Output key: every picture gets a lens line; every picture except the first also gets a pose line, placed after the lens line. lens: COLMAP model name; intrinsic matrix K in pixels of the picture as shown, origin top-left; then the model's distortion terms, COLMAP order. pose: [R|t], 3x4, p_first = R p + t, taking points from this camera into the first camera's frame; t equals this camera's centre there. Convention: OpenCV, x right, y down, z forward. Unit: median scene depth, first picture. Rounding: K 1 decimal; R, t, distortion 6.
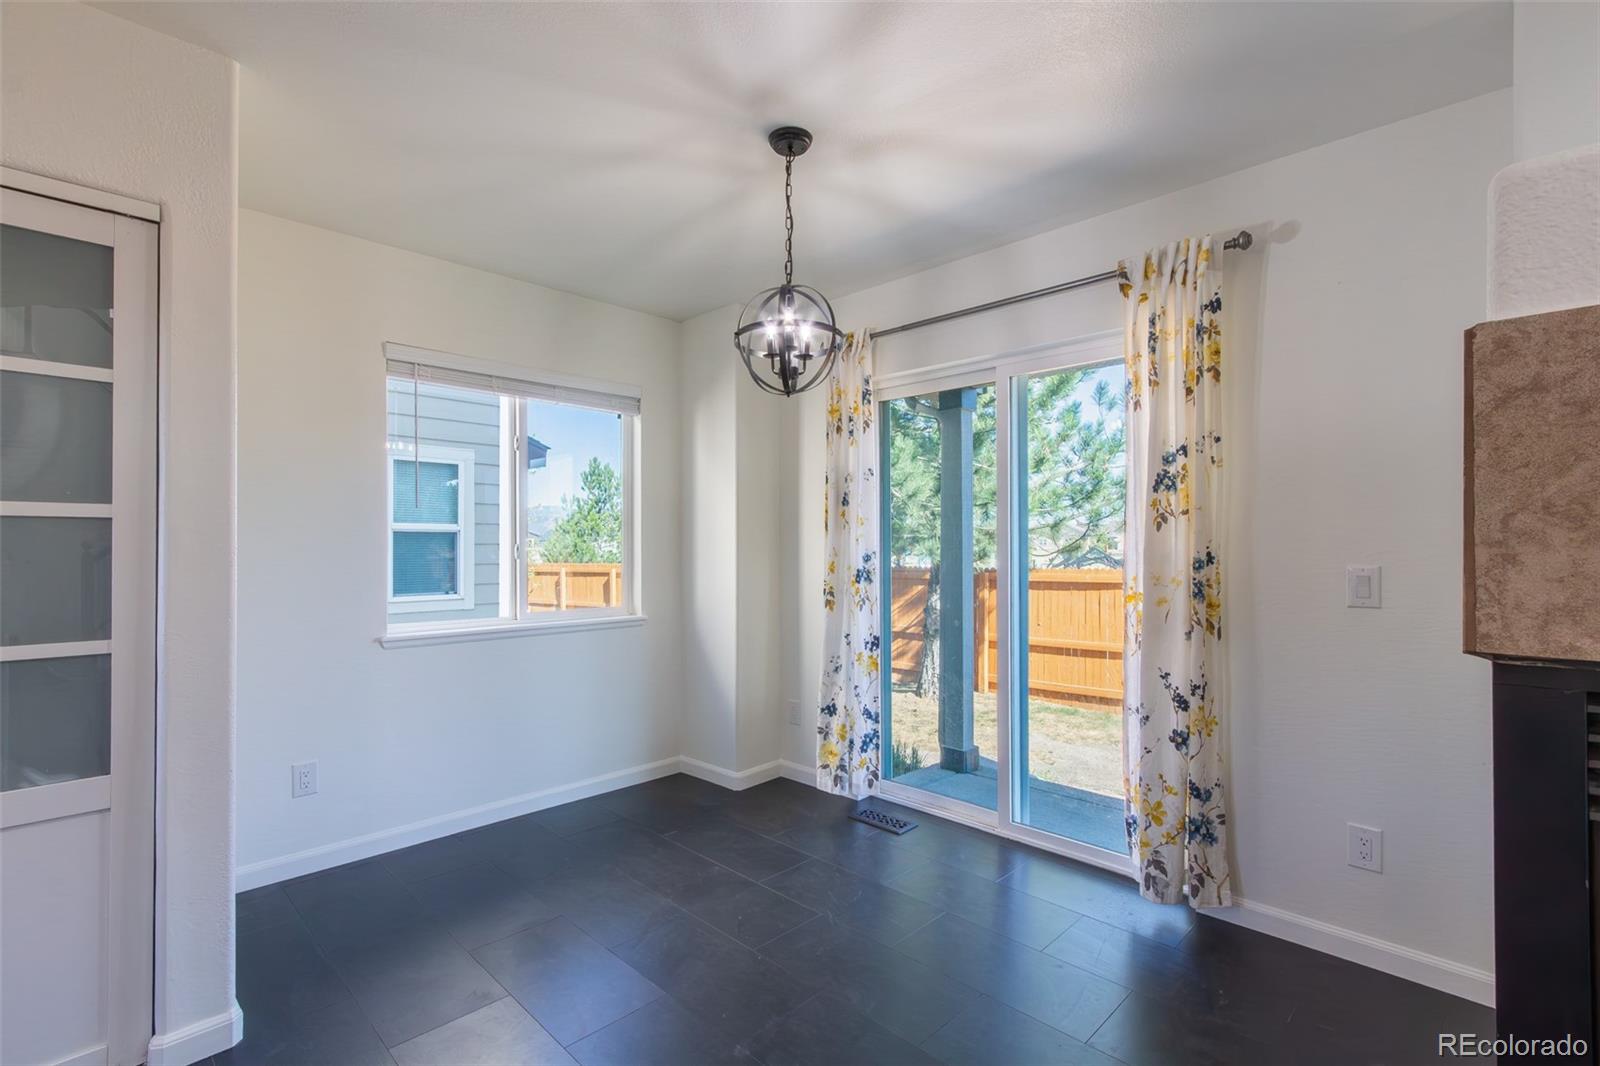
lens RADIAL K [[729.8, 0, 802.1], [0, 729.8, 539.5], [0, 0, 1]] dist [0.004973, -0.000301]
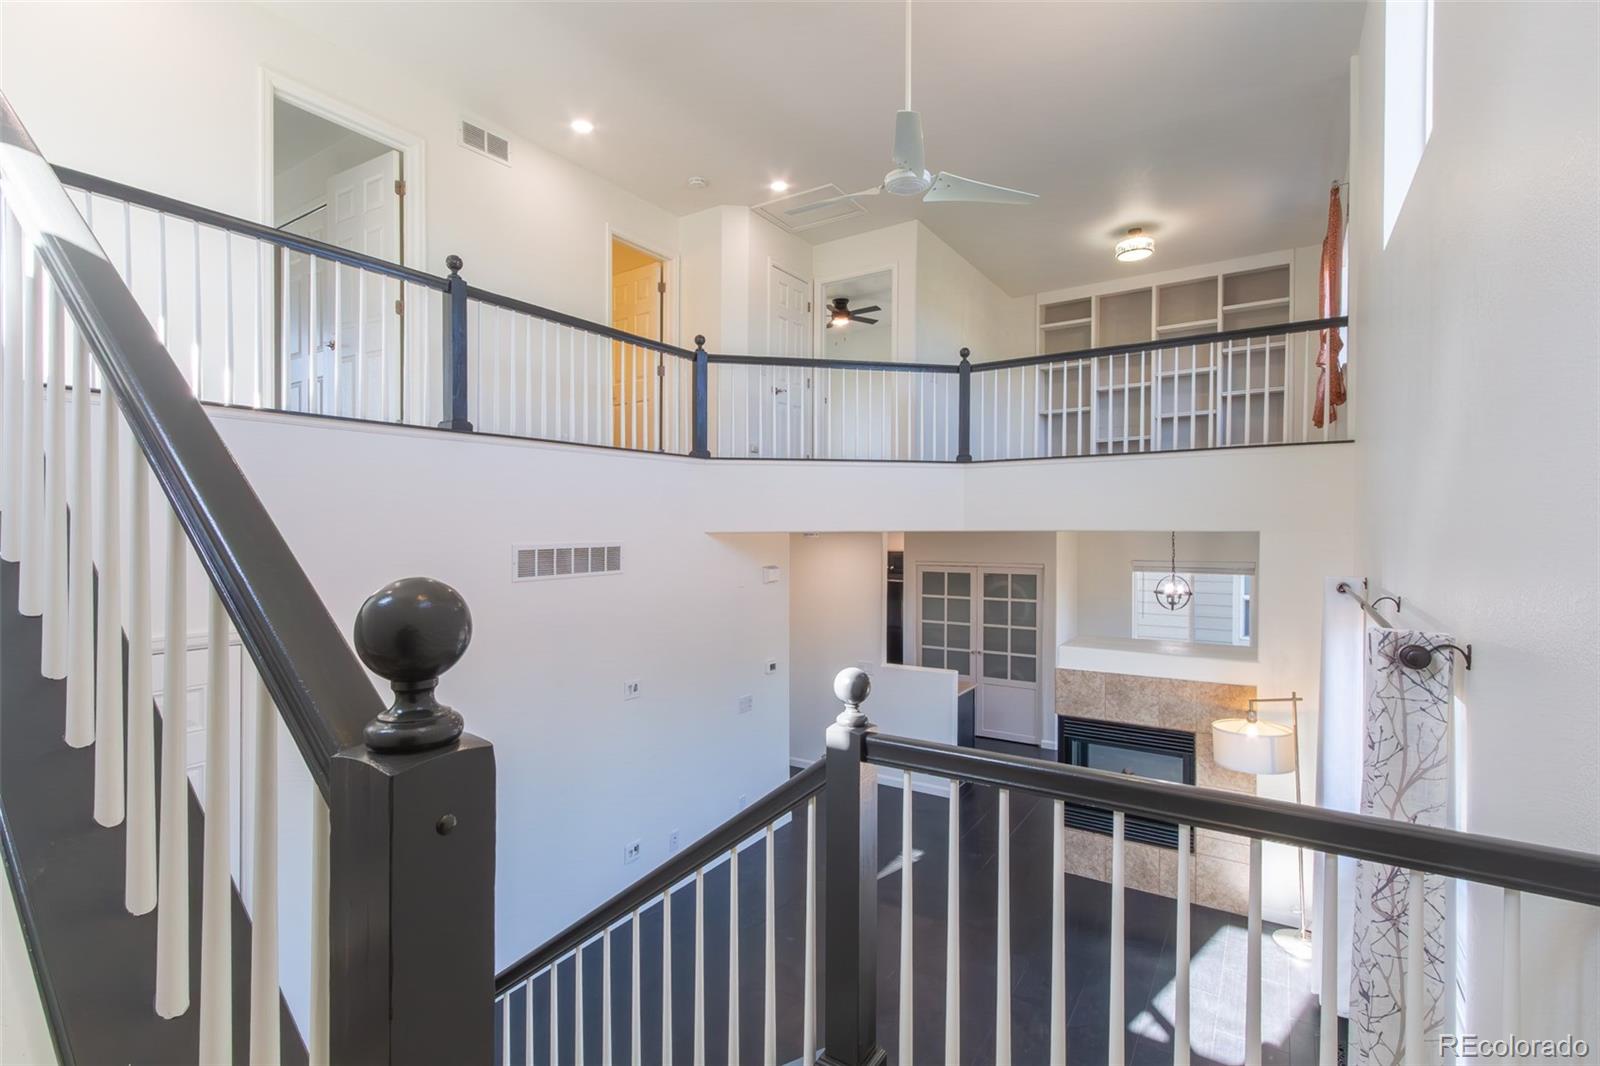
lens RADIAL K [[729.8, 0, 801.8], [0, 729.8, 530.1], [0, 0, 1]] dist [0.004973, -0.000301]
pose [[0.194598, 0.008883, -0.980843, 2.701025], [0.006733, 0.999923, 0.010391, -0.579792], [0.980860, -0.008626, 0.194524, -1.132618]]
